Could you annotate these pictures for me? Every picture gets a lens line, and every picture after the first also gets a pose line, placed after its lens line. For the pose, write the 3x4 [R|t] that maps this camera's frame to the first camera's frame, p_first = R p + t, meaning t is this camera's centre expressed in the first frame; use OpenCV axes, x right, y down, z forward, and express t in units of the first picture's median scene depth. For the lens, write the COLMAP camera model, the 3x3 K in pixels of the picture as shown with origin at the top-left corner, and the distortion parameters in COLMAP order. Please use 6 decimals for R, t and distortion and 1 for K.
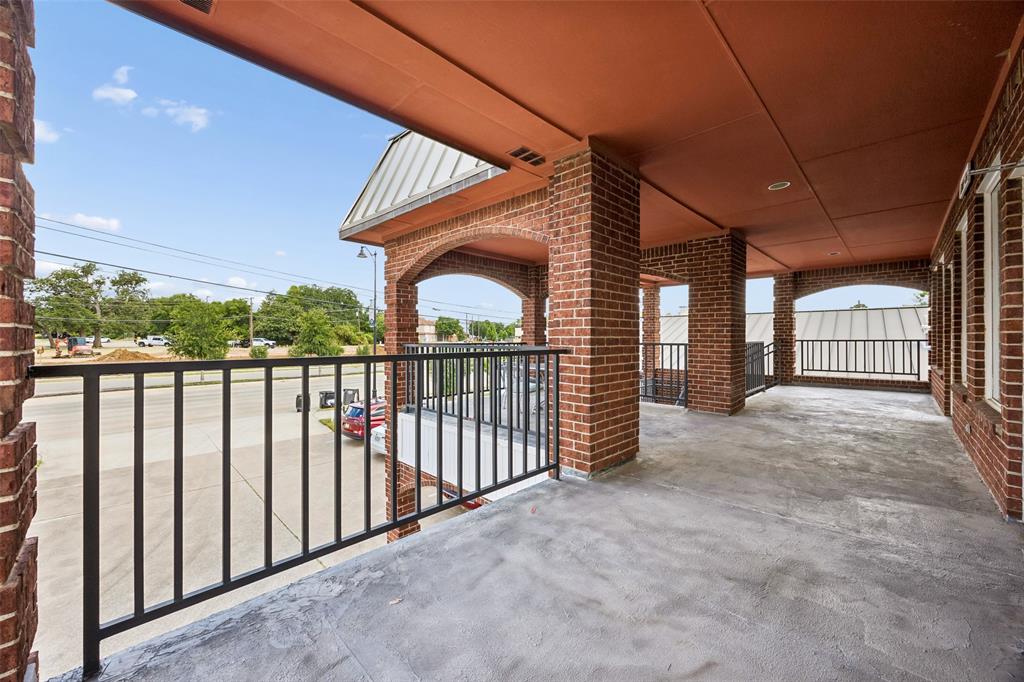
lens RADIAL K [[396.3, 0, 520.0], [0, 396.3, 336.7], [0, 0, 1]] dist [0.002735, -0.000003]
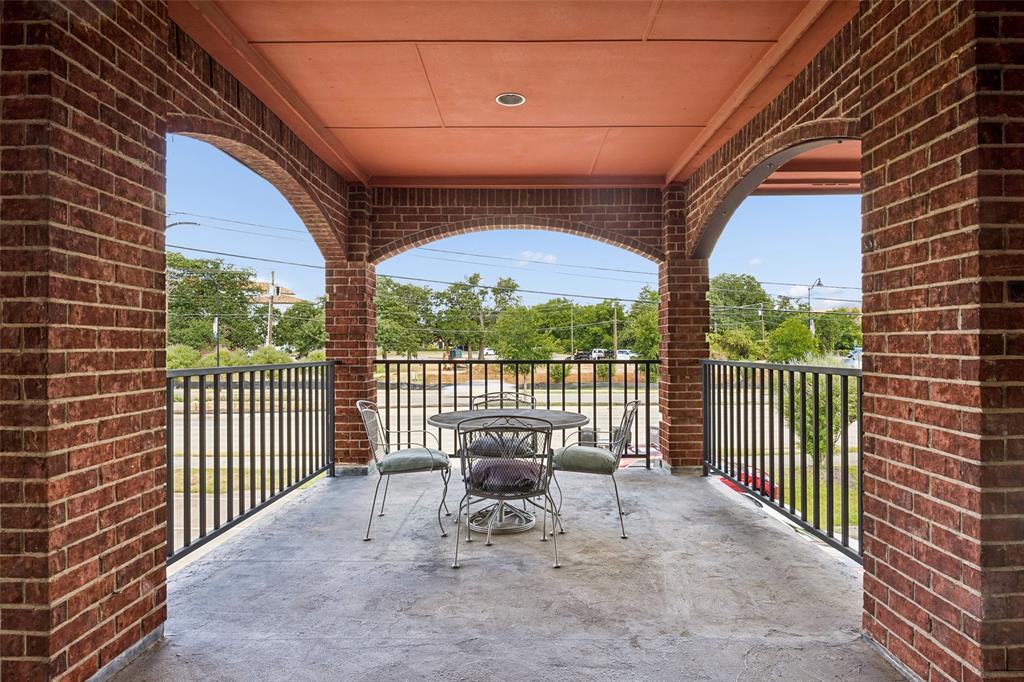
lens RADIAL K [[602.4, 0, 512.5], [0, 602.4, 344.9], [0, 0, 1]] dist [-0.007404, -0.000738]
pose [[0.677376, -0.009112, -0.735581, 0.400046], [0.006695, 0.999958, -0.006222, -0.000354], [0.735607, -0.000710, 0.677408, 0.412486]]
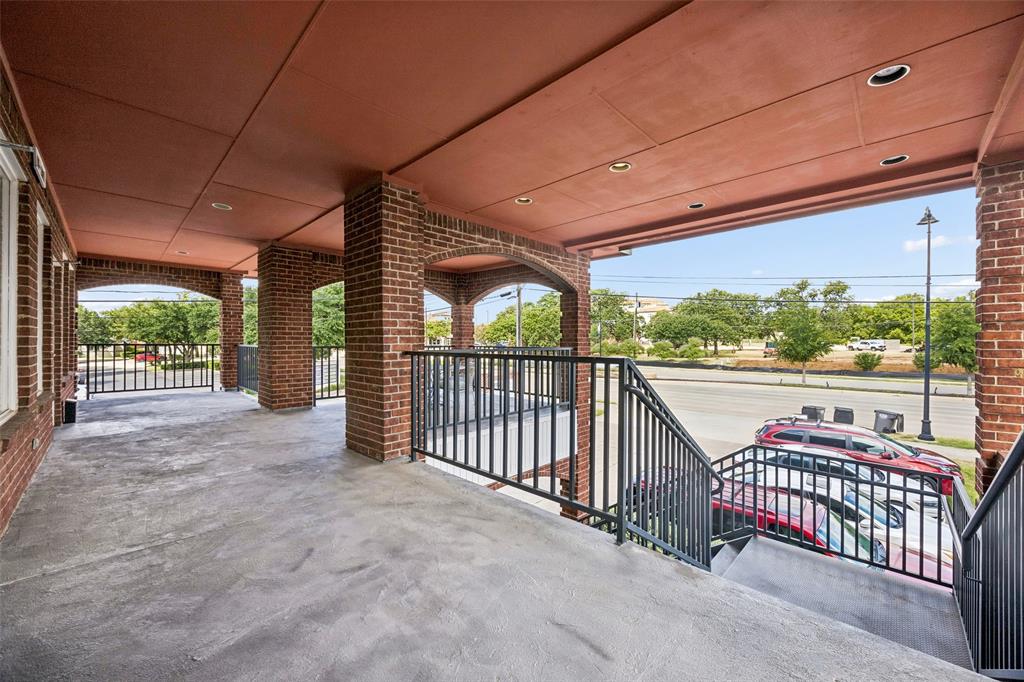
lens RADIAL K [[396.3, 0, 518.8], [0, 396.3, 342.4], [0, 0, 1]] dist [0.002735, -0.000003]
pose [[-0.017959, 0.001983, -0.999837, 0.901722], [0.001613, 0.999997, 0.001955, 0.001852], [0.999837, -0.001577, -0.017963, 0.952871]]
